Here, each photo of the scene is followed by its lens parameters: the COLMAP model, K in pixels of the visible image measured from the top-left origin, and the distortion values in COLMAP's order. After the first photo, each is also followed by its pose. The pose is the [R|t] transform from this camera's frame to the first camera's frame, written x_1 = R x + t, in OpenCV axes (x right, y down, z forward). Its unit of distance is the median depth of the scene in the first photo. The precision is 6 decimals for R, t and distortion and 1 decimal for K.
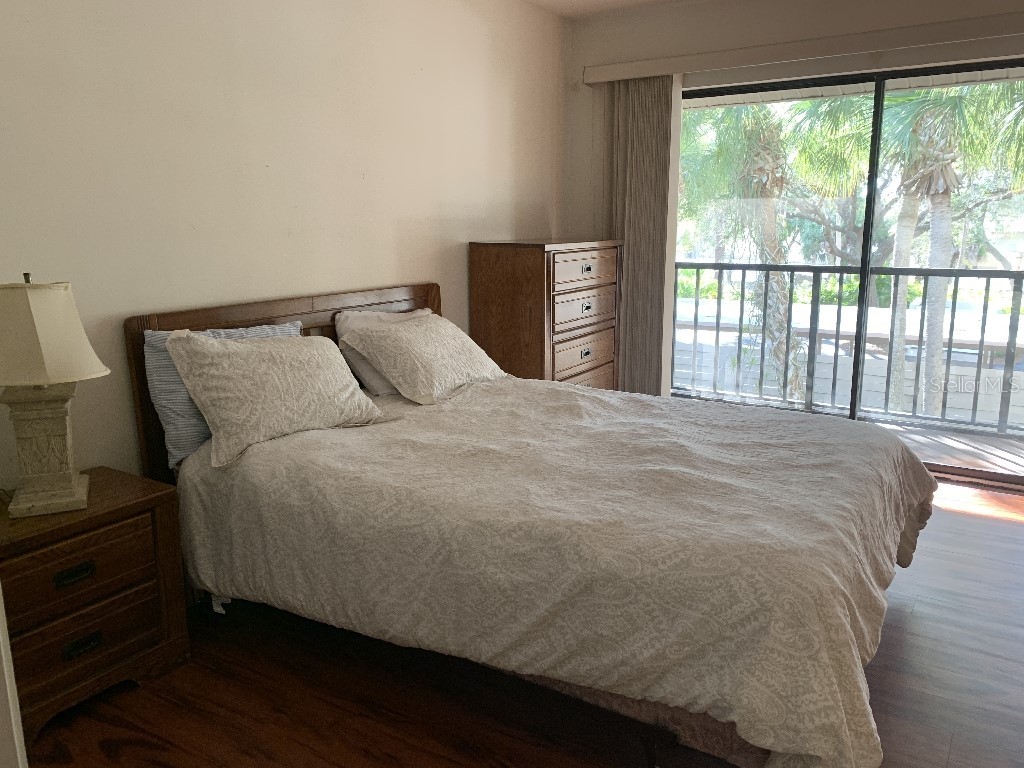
lens RADIAL K [[775.9, 0, 512.0], [0, 775.9, 384.0], [0, 0, 1]] dist [0.016450, 0.001126]
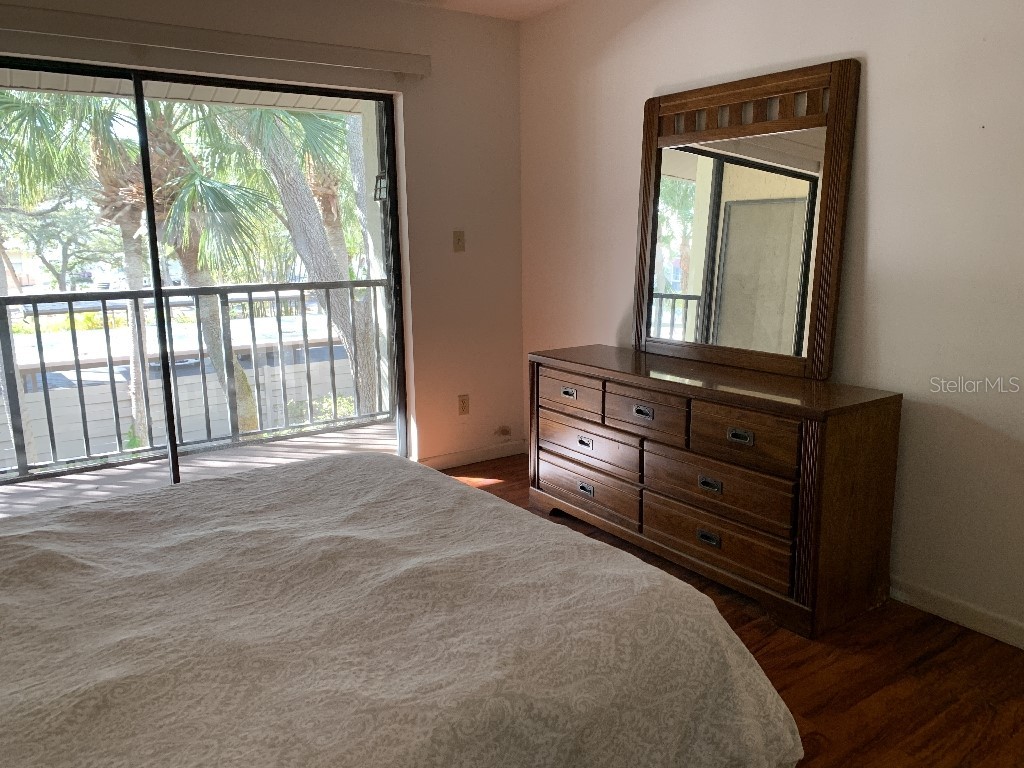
lens RADIAL K [[775.9, 0, 512.0], [0, 775.9, 384.0], [0, 0, 1]] dist [0.016450, 0.001126]
pose [[0.362893, -0.178235, 0.914626, -0.383749], [0.200561, 0.973472, 0.110126, -0.115928], [-0.909991, 0.143475, 0.389013, 0.542832]]
